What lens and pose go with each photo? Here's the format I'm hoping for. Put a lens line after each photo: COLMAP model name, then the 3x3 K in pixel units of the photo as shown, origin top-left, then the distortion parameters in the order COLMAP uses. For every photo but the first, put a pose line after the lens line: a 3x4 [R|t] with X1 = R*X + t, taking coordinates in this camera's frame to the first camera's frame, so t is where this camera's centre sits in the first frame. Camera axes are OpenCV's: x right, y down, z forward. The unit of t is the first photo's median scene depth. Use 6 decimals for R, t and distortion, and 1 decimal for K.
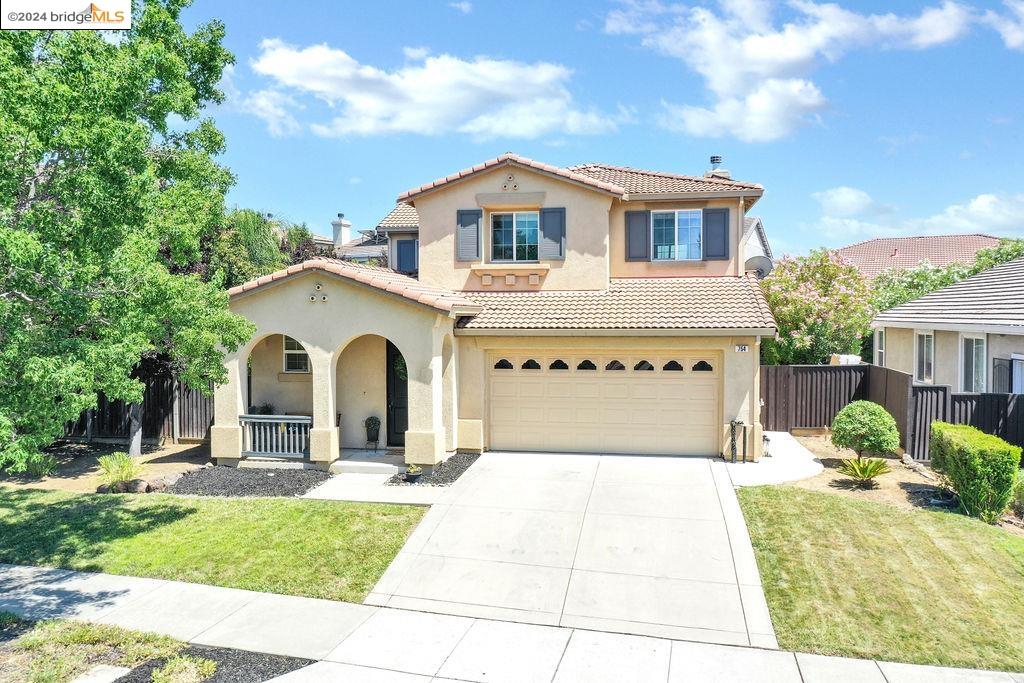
lens RADIAL K [[799.9, 0, 511.4], [0, 799.9, 345.4], [0, 0, 1]] dist [0.015613, -0.000567]
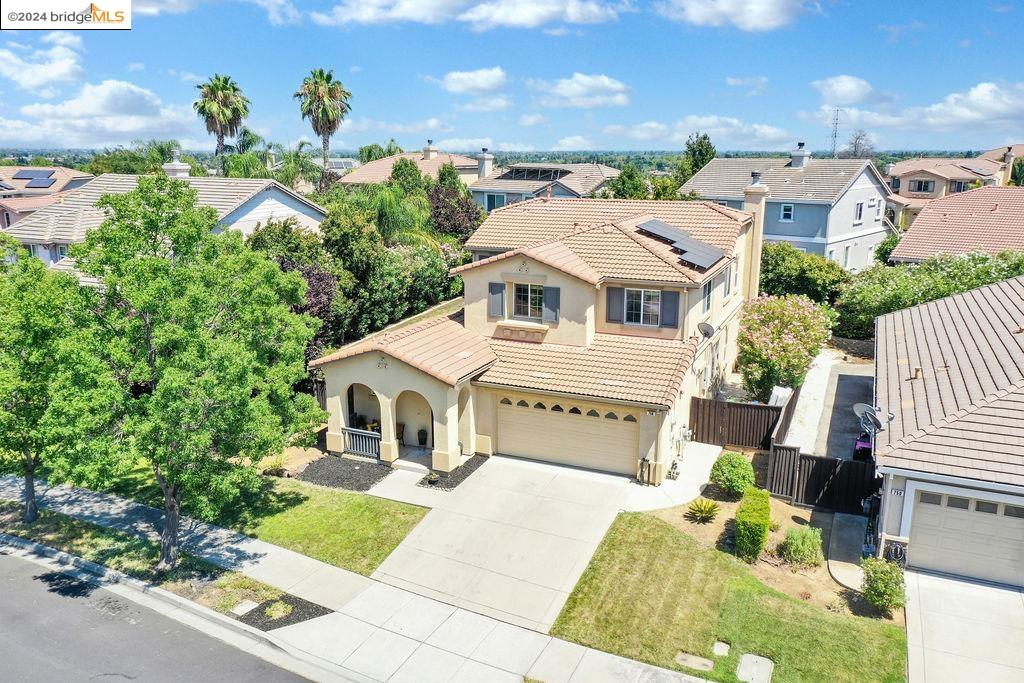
lens RADIAL K [[799.9, 0, 511.2], [0, 799.9, 339.1], [0, 0, 1]] dist [0.015613, -0.000567]
pose [[0.970238, 0.060032, -0.234594, 0.414020], [-0.013776, 0.980898, 0.194036, -0.458381], [0.241761, -0.185030, 0.952531, -0.501328]]
